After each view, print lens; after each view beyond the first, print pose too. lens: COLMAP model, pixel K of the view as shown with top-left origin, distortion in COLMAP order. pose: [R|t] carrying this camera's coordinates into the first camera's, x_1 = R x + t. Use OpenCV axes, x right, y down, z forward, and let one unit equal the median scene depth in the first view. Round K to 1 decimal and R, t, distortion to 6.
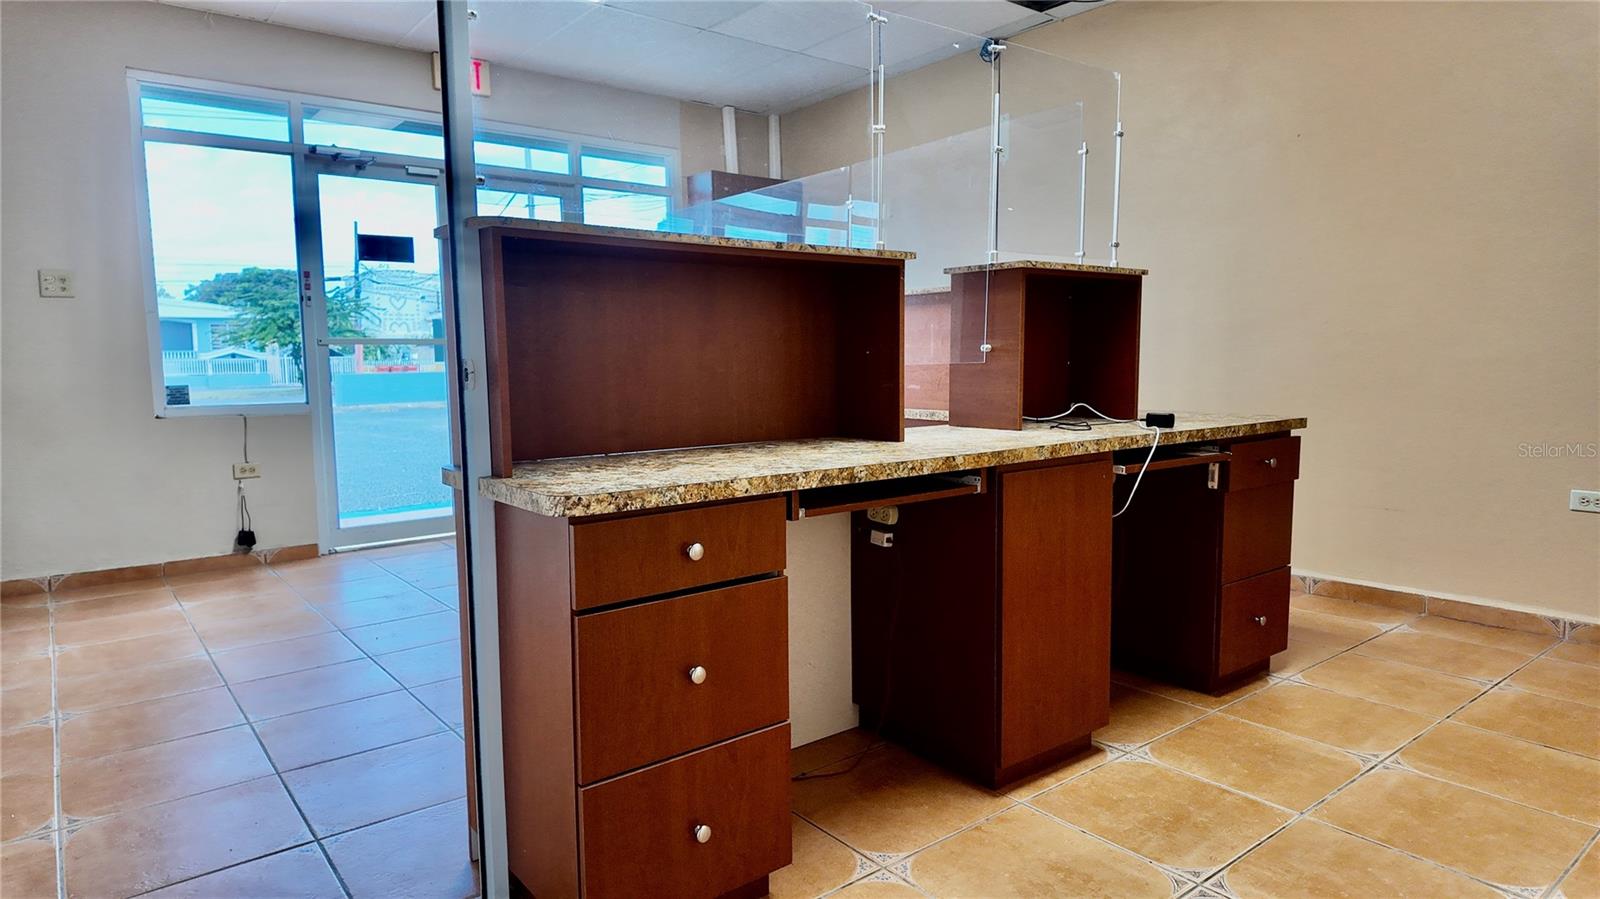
lens RADIAL K [[964.4, 0, 800.0], [0, 964.4, 449.5], [0, 0, 1]] dist [0.120586, -0.123870]
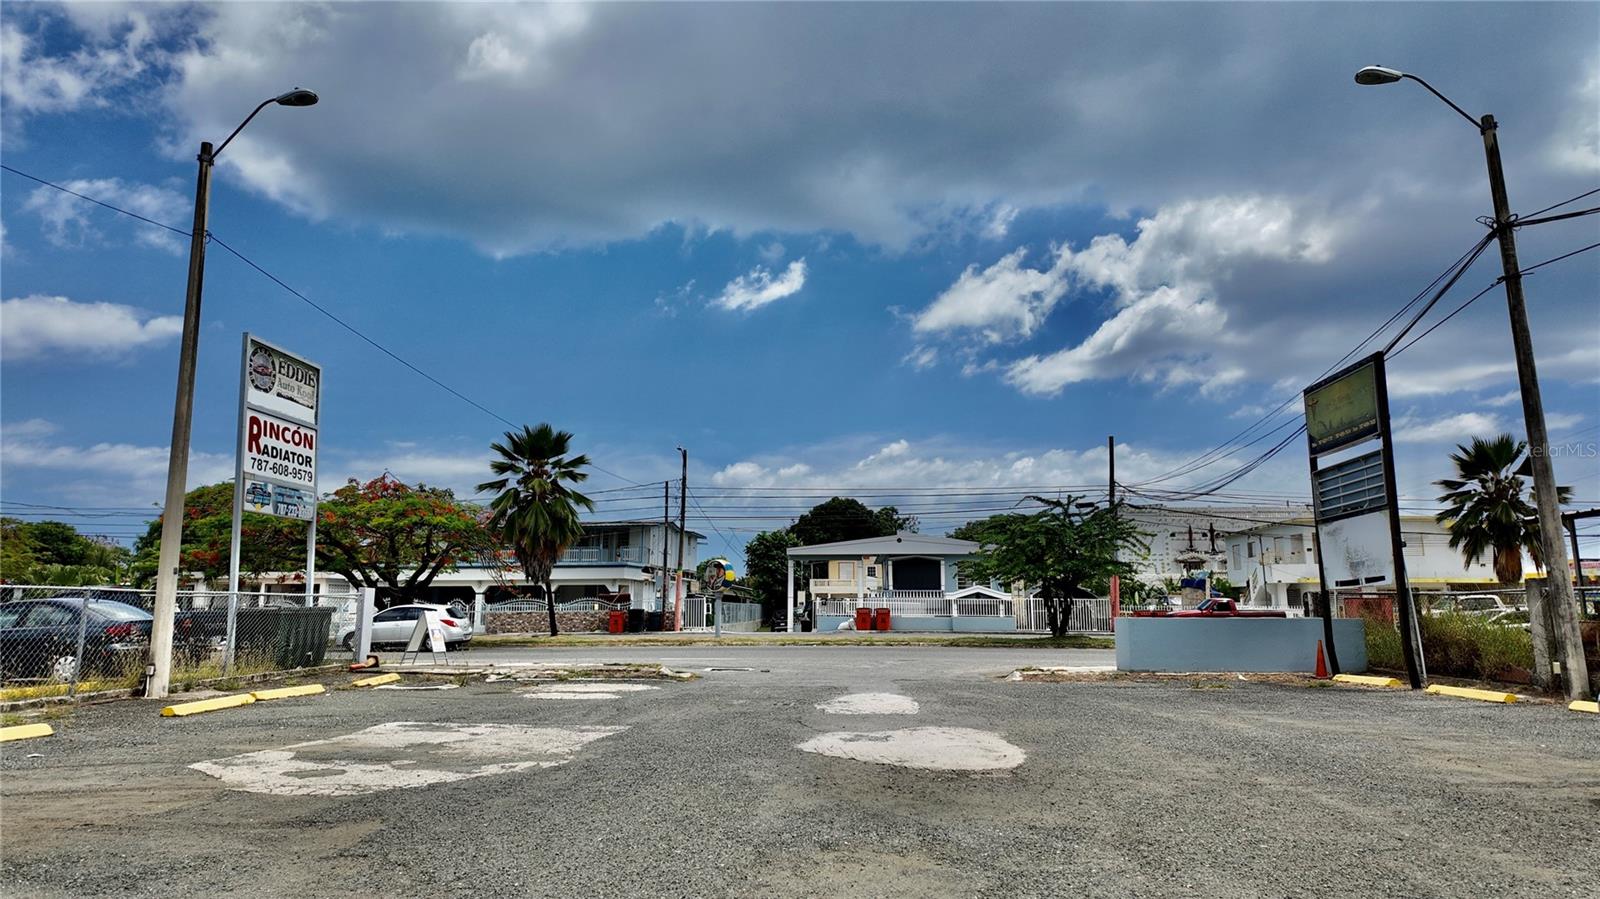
lens RADIAL K [[964.4, 0, 800.0], [0, 964.4, 449.5], [0, 0, 1]] dist [0.120586, -0.123870]
pose [[0.762841, -0.080431, -0.641564, -0.126262], [-0.082457, 0.972030, -0.219904, -0.017657], [0.641306, 0.220653, 0.734873, 0.230880]]
